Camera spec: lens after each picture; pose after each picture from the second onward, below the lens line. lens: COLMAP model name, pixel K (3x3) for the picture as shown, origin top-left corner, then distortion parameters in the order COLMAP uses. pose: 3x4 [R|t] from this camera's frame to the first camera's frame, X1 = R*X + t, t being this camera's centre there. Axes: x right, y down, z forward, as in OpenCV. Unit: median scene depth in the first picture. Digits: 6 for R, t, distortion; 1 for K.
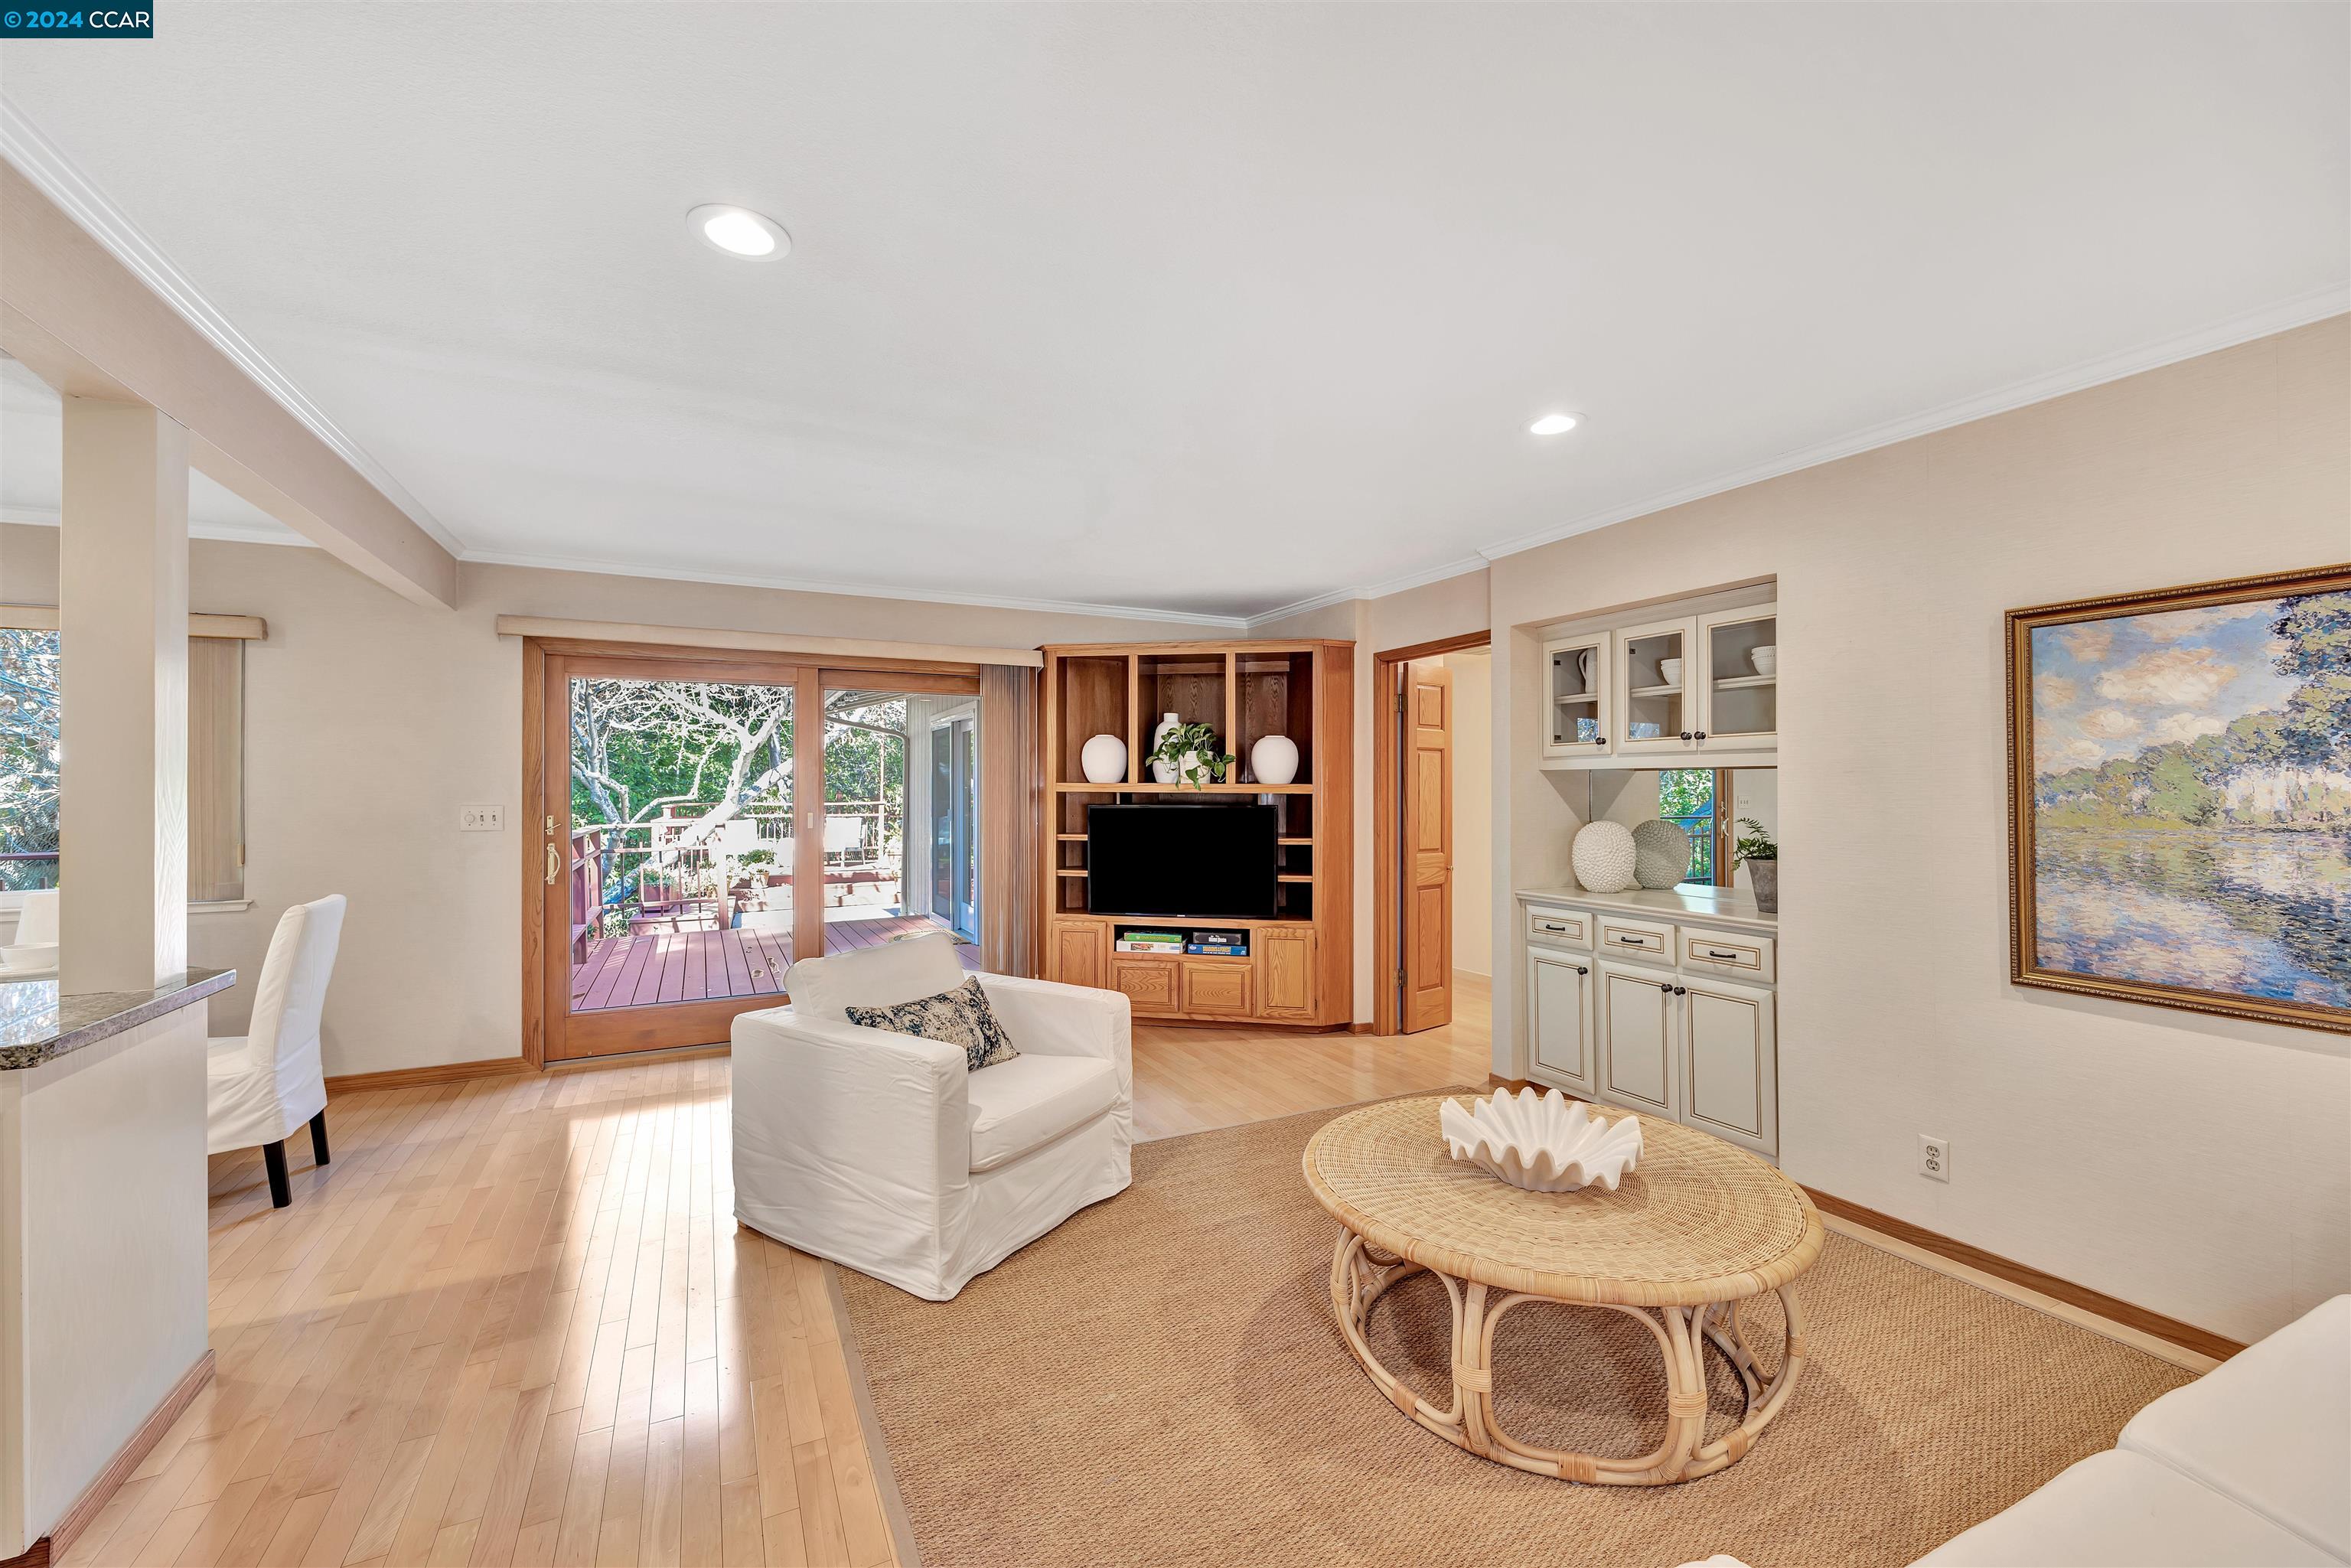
lens RADIAL K [[954.8, 0, 1179.5], [0, 954.8, 785.3], [0, 0, 1]] dist [0.000879, 0.000186]
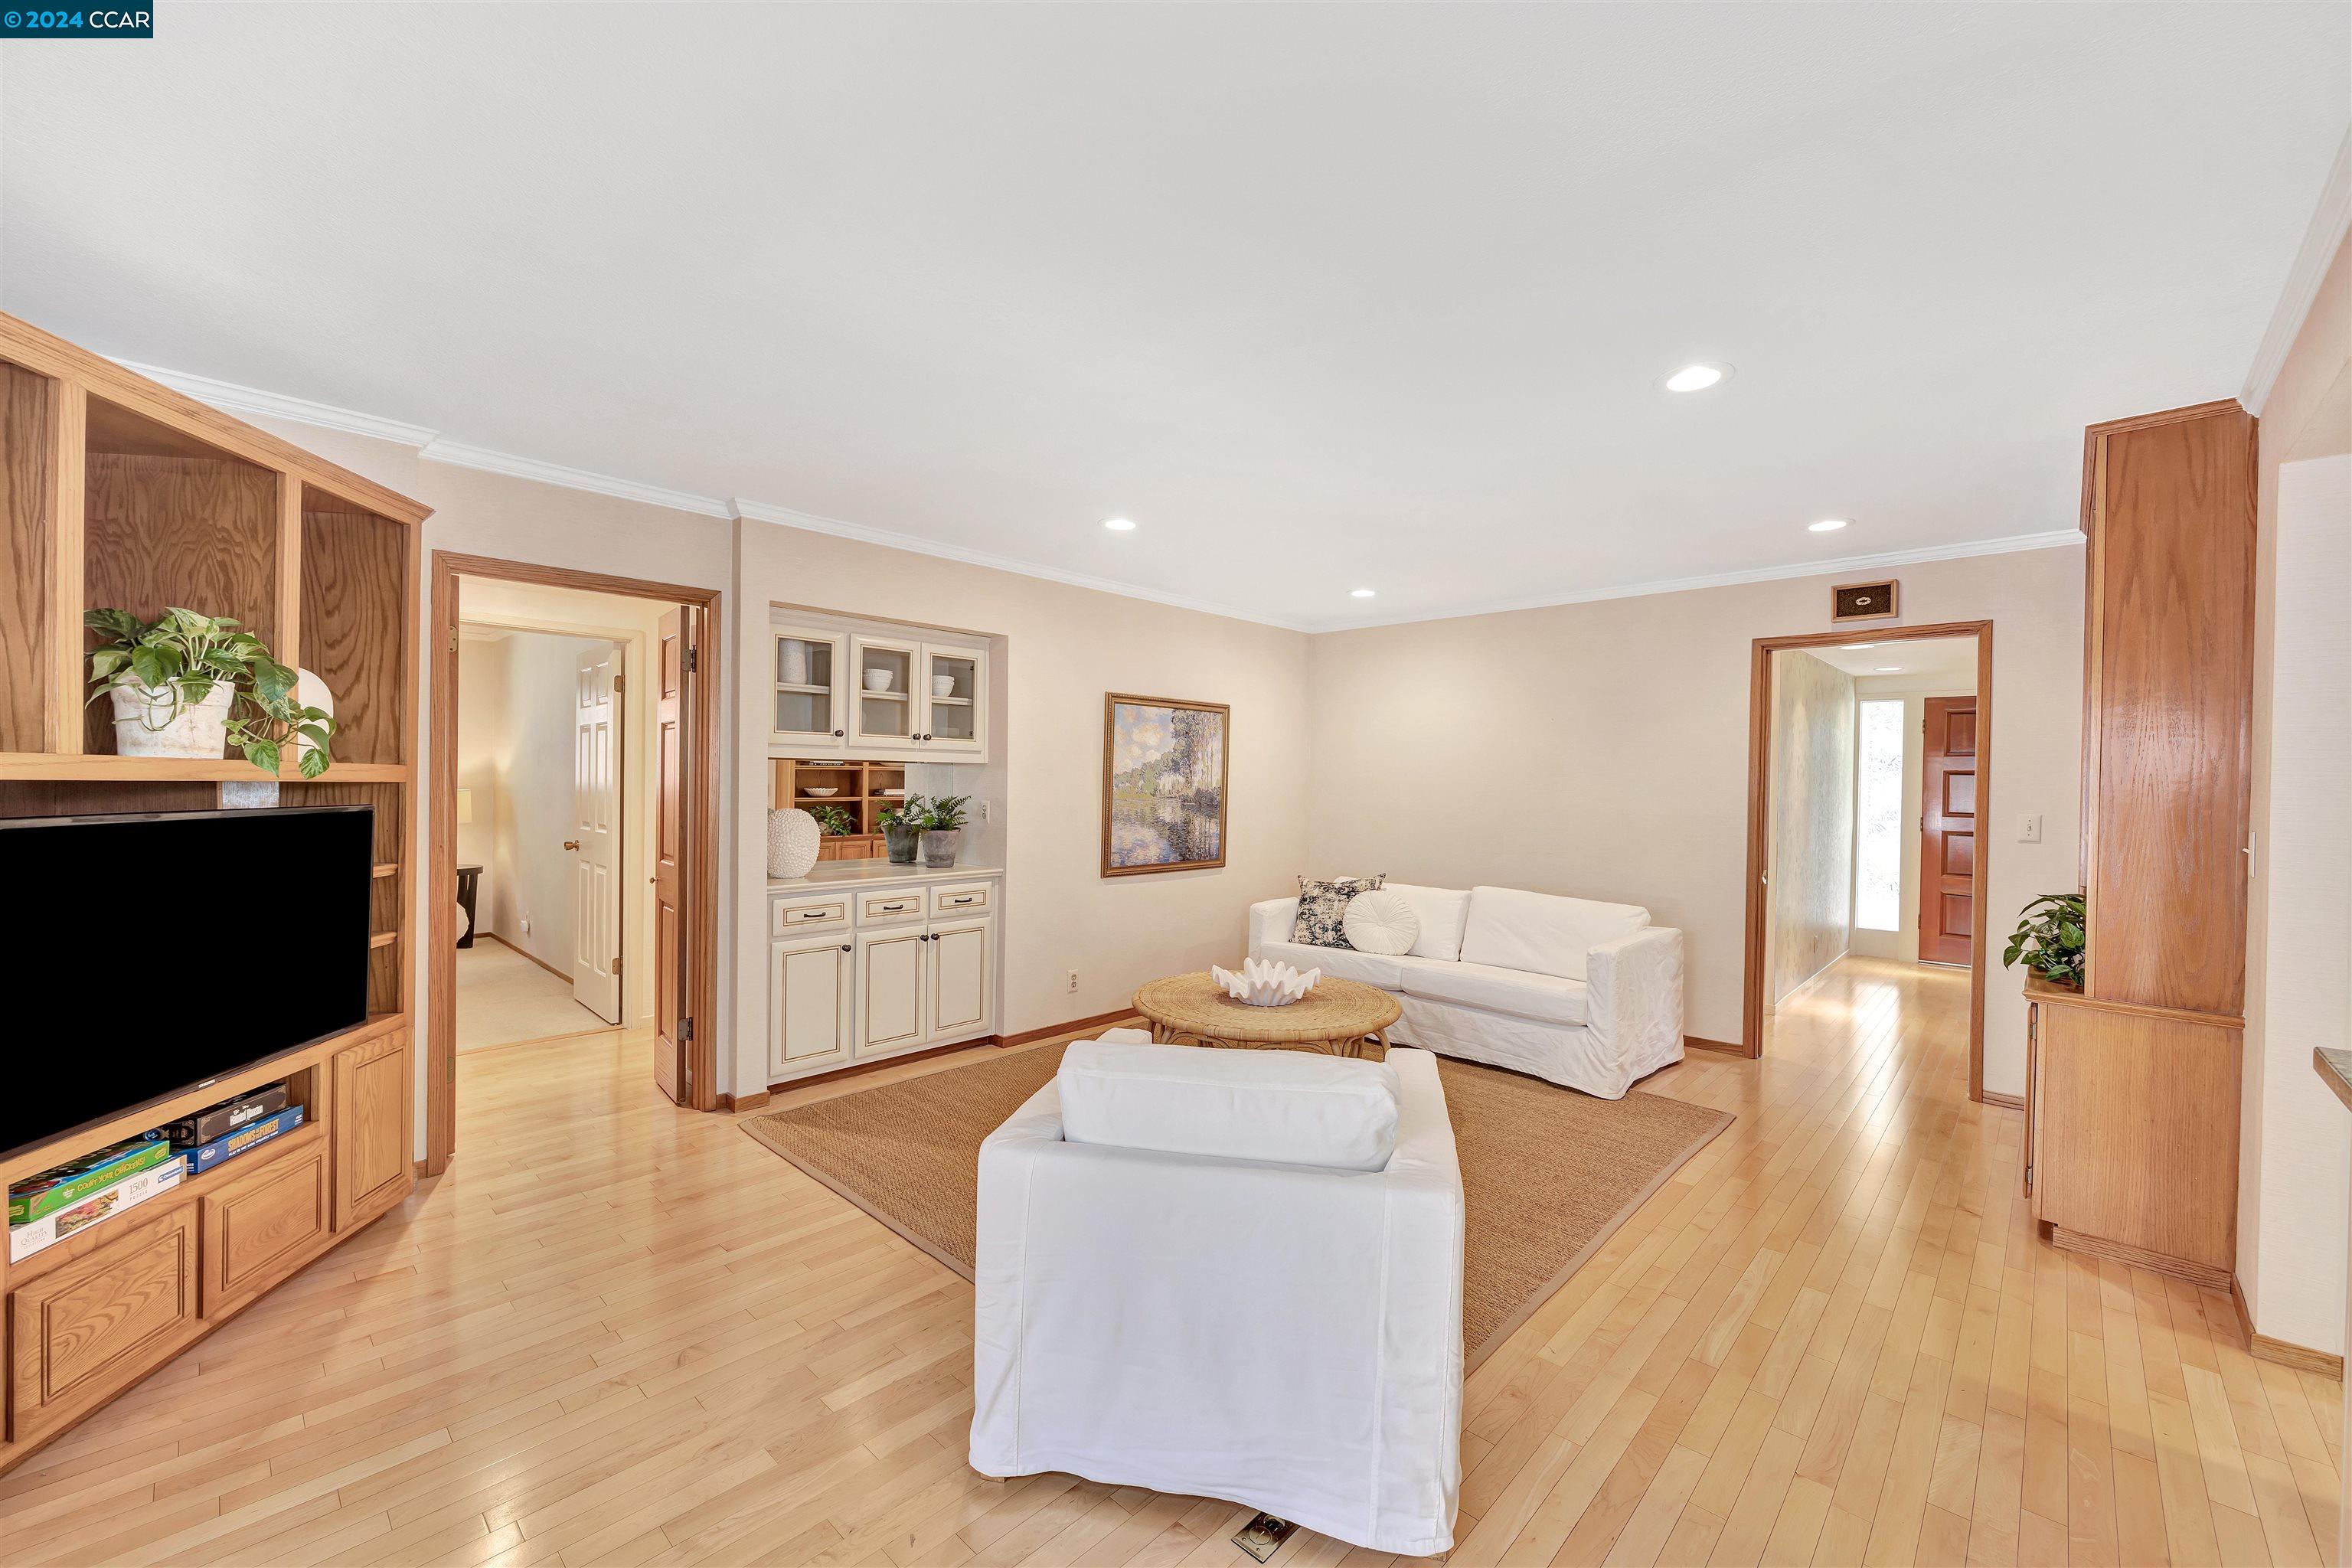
lens RADIAL K [[955.3, 0, 1175.8], [0, 955.3, 786.3], [0, 0, 1]] dist [0.000879, 0.000186]
pose [[-0.341861, -0.010658, 0.939690, -0.738155], [-0.016688, 0.999847, 0.005269, 0.001652], [-0.939602, -0.013880, -0.341987, 1.066416]]
